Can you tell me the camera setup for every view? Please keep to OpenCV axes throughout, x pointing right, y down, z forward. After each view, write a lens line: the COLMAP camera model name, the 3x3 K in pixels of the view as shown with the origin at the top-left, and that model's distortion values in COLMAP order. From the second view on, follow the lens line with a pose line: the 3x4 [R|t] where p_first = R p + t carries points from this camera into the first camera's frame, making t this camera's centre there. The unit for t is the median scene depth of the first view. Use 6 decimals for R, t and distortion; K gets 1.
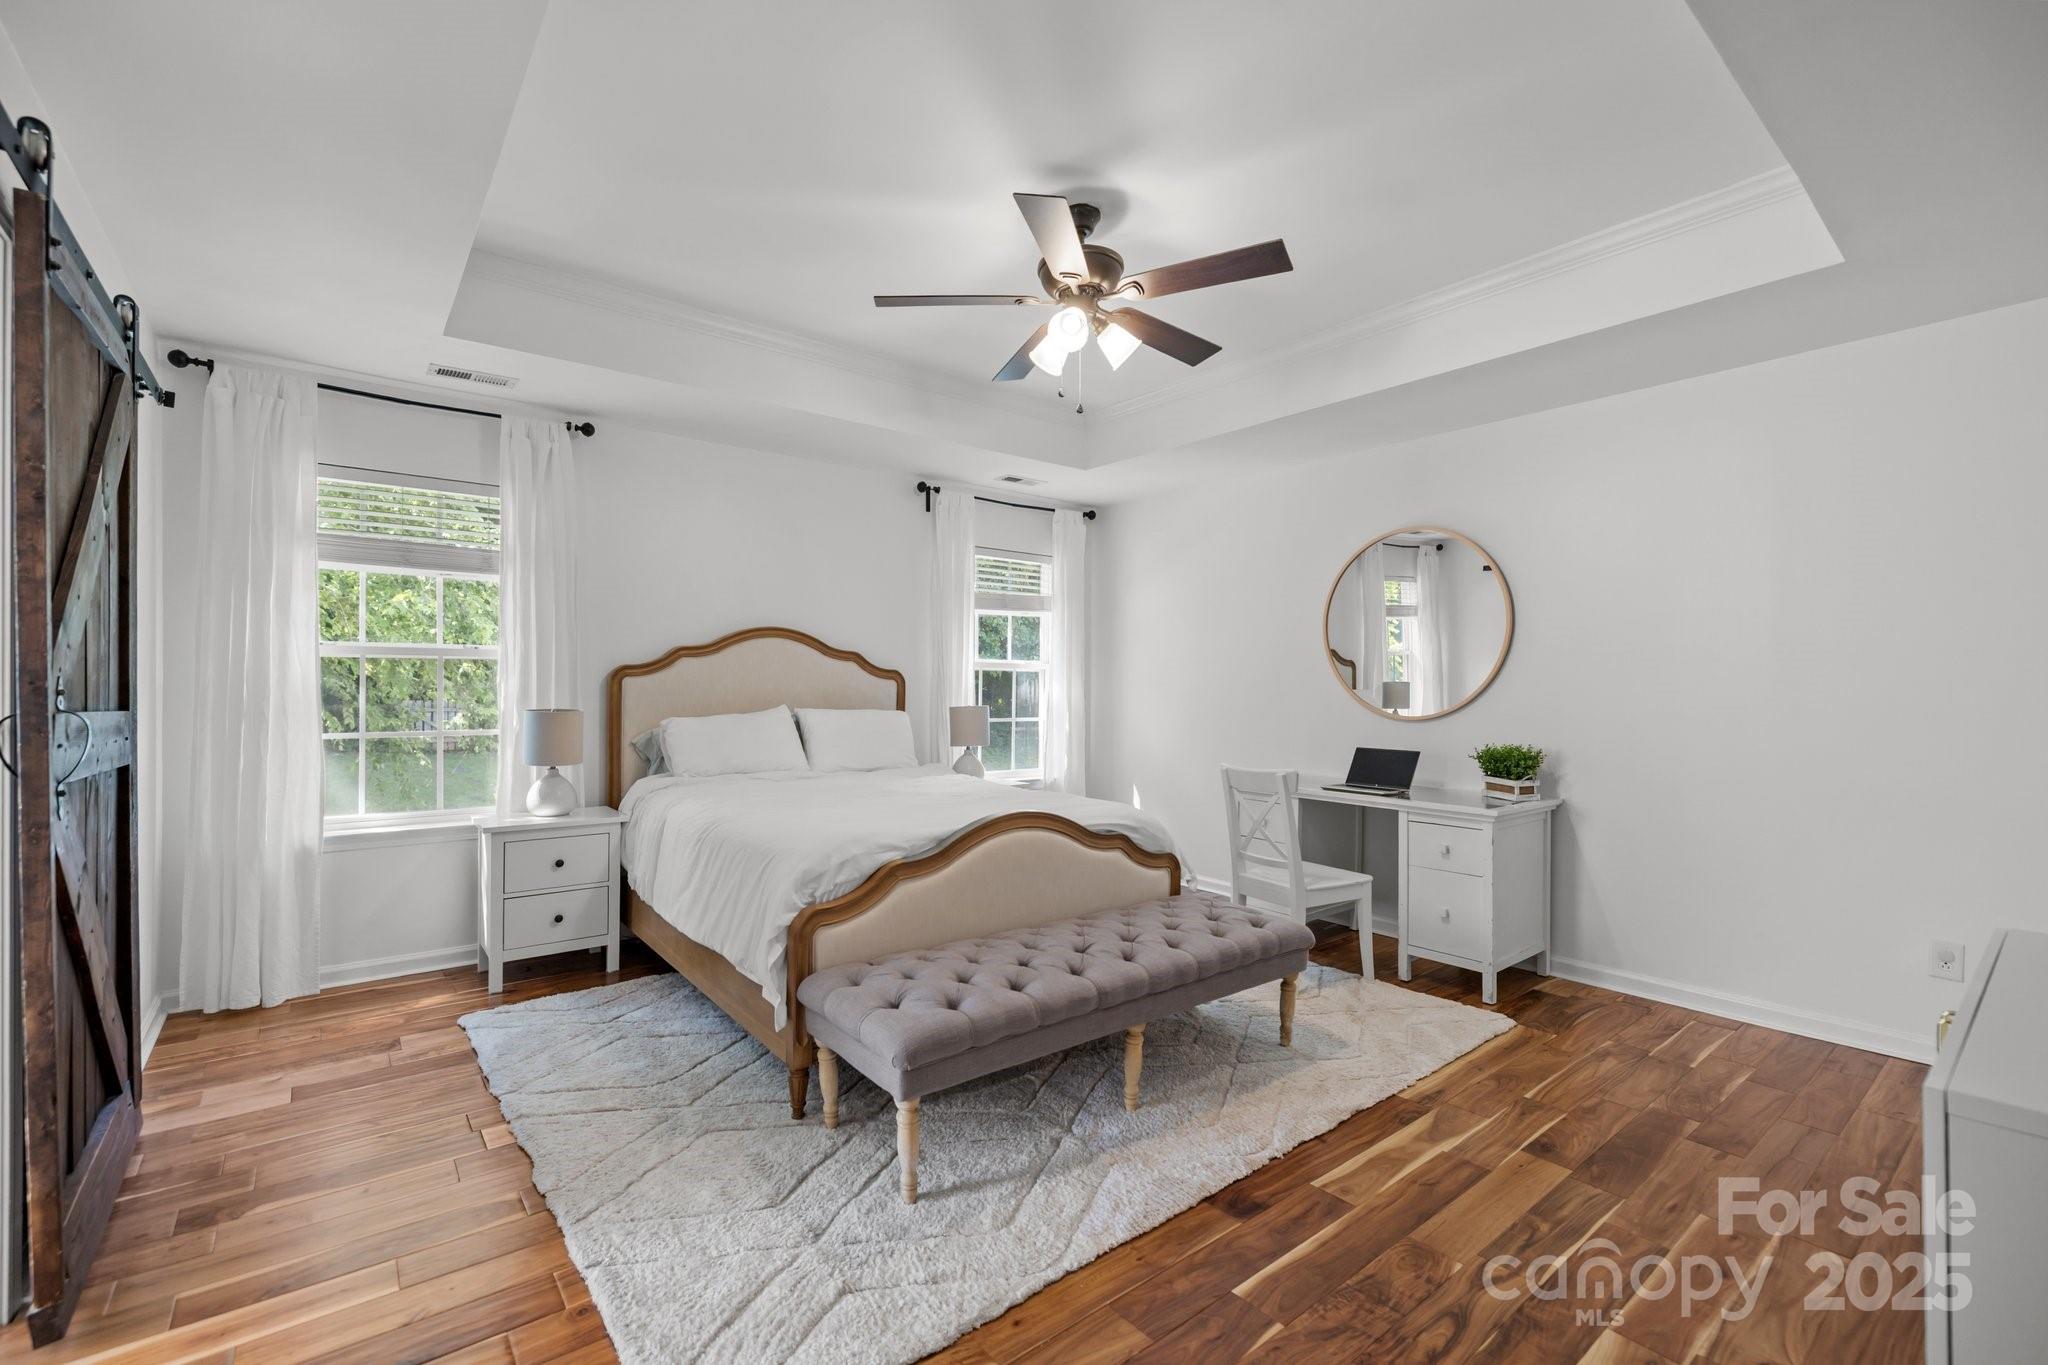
lens RADIAL K [[872.8, 0, 1010.2], [0, 872.8, 695.6], [0, 0, 1]] dist [-0.003895, -0.000376]
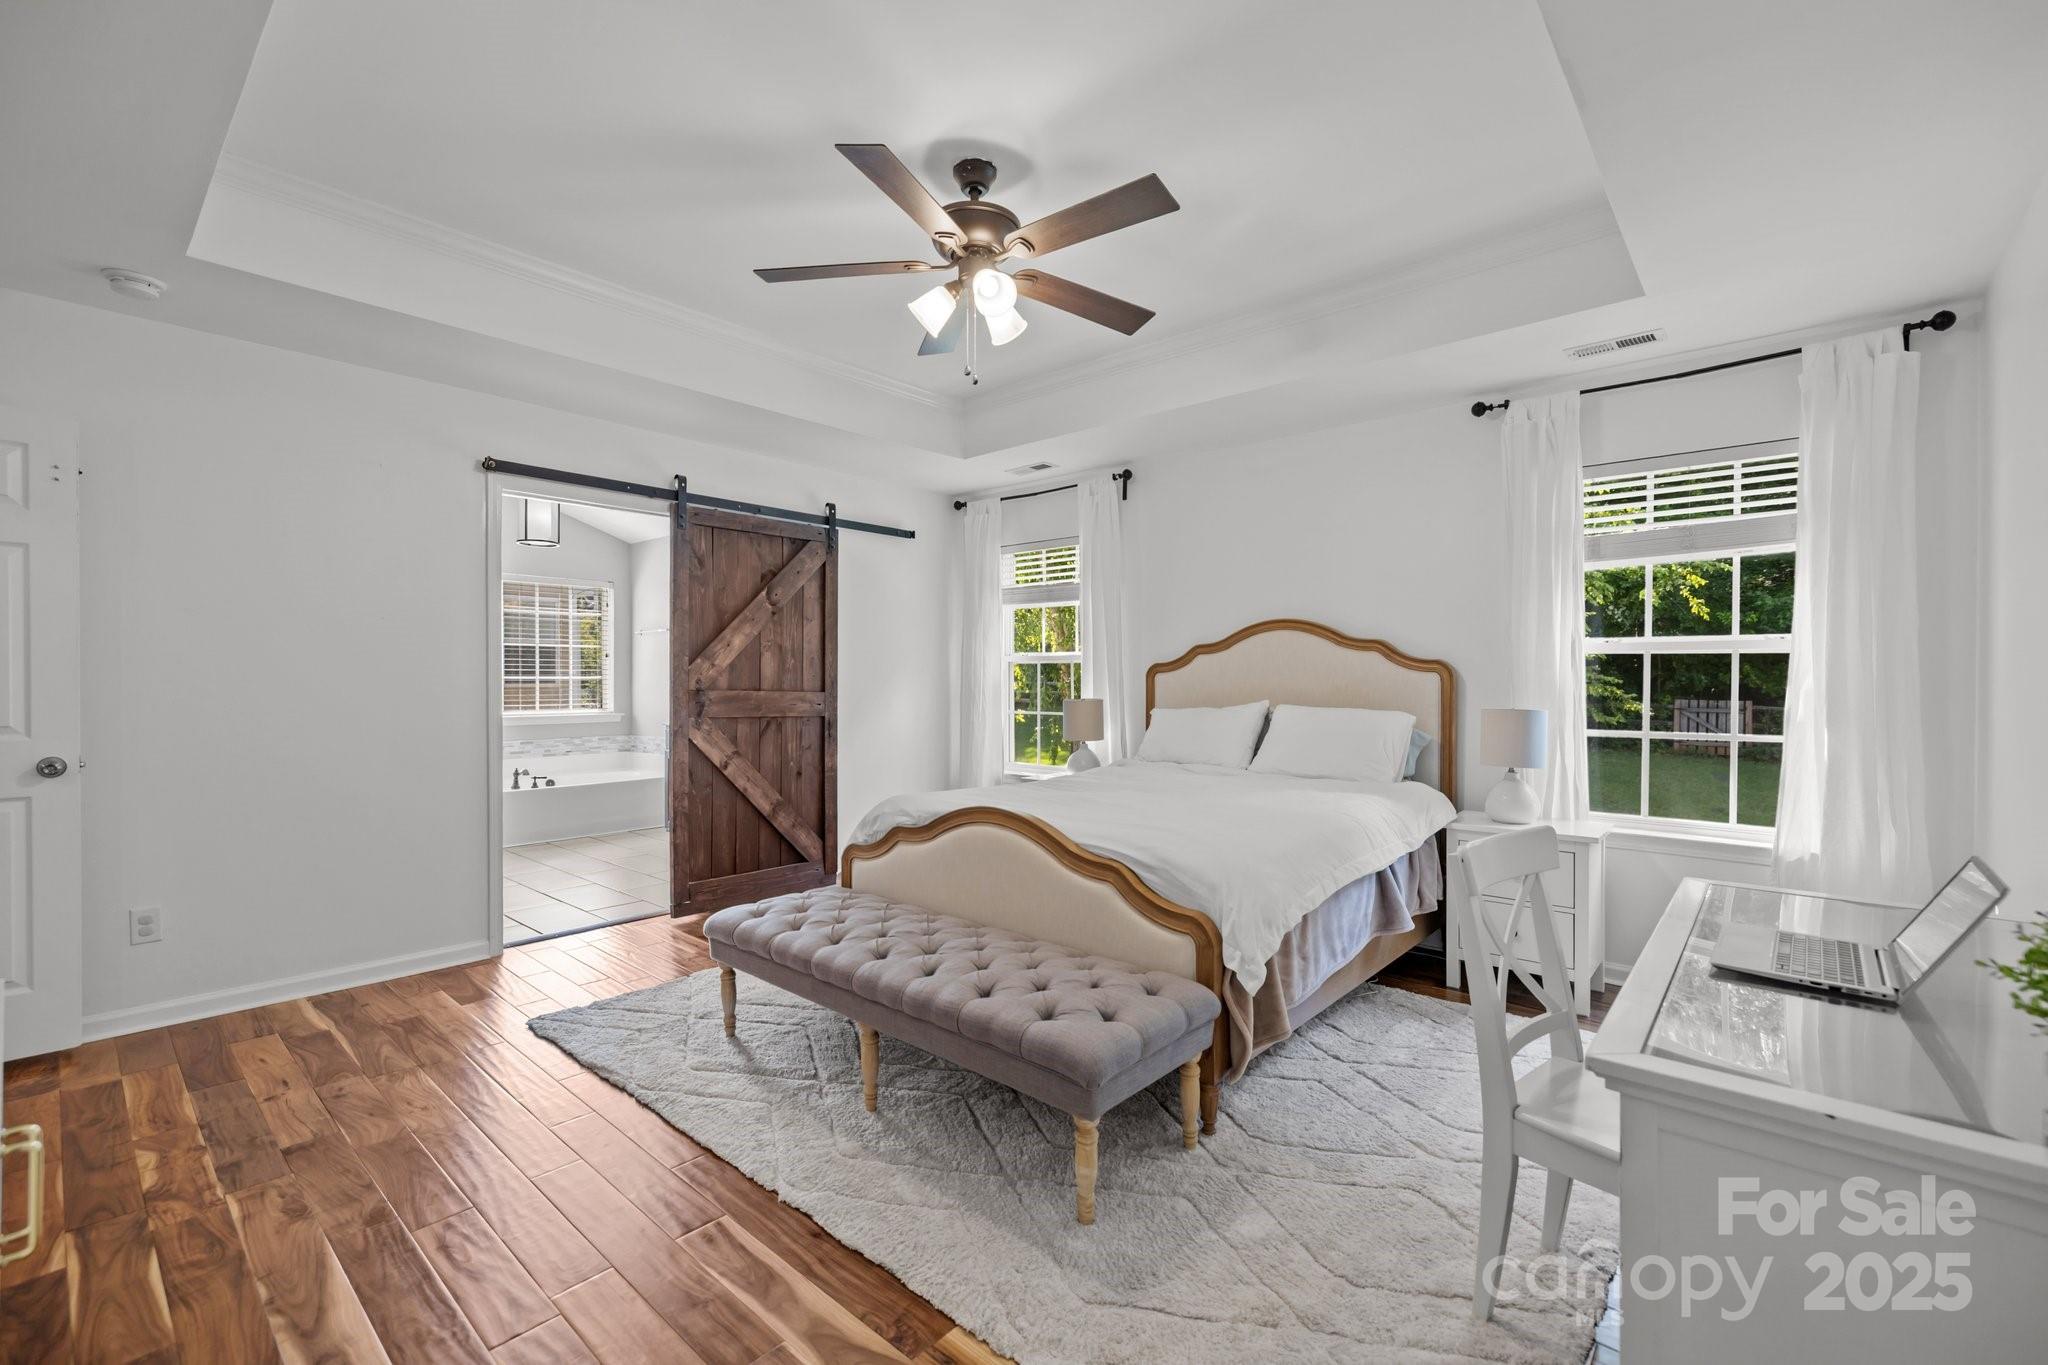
lens RADIAL K [[872.8, 0, 1024.8], [0, 872.8, 676.2], [0, 0, 1]] dist [-0.003895, -0.000376]
pose [[0.182576, -0.004838, -0.983180, 0.861935], [-0.010098, 0.999926, -0.006795, -0.008669], [0.983140, 0.011169, 0.182514, 0.741034]]
